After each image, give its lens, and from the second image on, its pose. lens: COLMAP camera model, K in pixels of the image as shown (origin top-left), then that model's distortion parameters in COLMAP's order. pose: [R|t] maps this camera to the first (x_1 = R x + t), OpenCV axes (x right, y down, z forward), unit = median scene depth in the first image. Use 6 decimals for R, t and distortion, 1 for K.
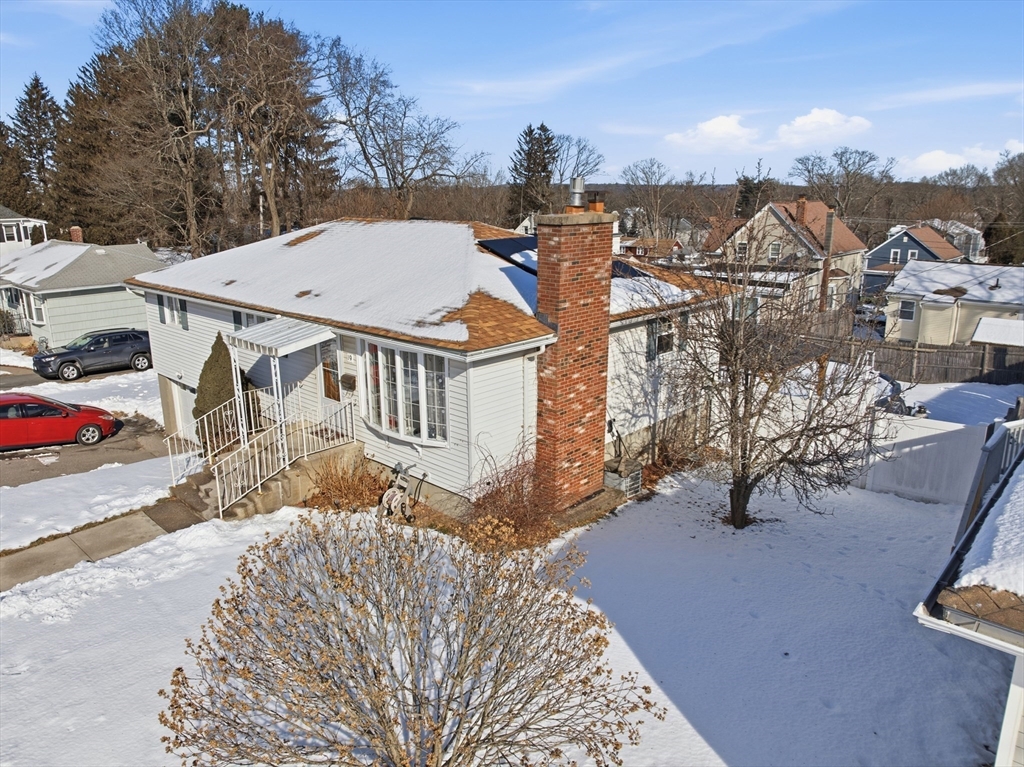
lens RADIAL K [[717.1, 0, 510.1], [0, 717.1, 378.5], [0, 0, 1]] dist [-0.026526, -0.003310]
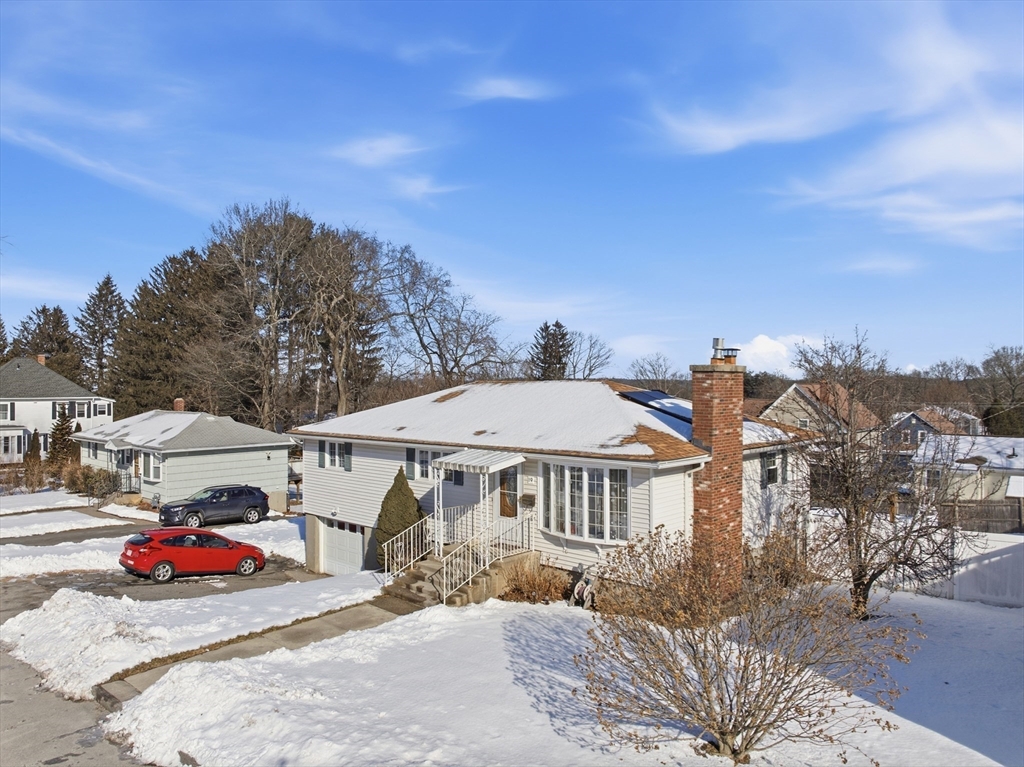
lens RADIAL K [[717.1, 0, 510.1], [0, 717.1, 378.5], [0, 0, 1]] dist [-0.026526, -0.003310]
pose [[0.999991, 0.004012, 0.001278, -0.244188], [-0.003535, 0.964826, -0.262867, 0.118829], [-0.002288, 0.262860, 0.964831, -0.222401]]
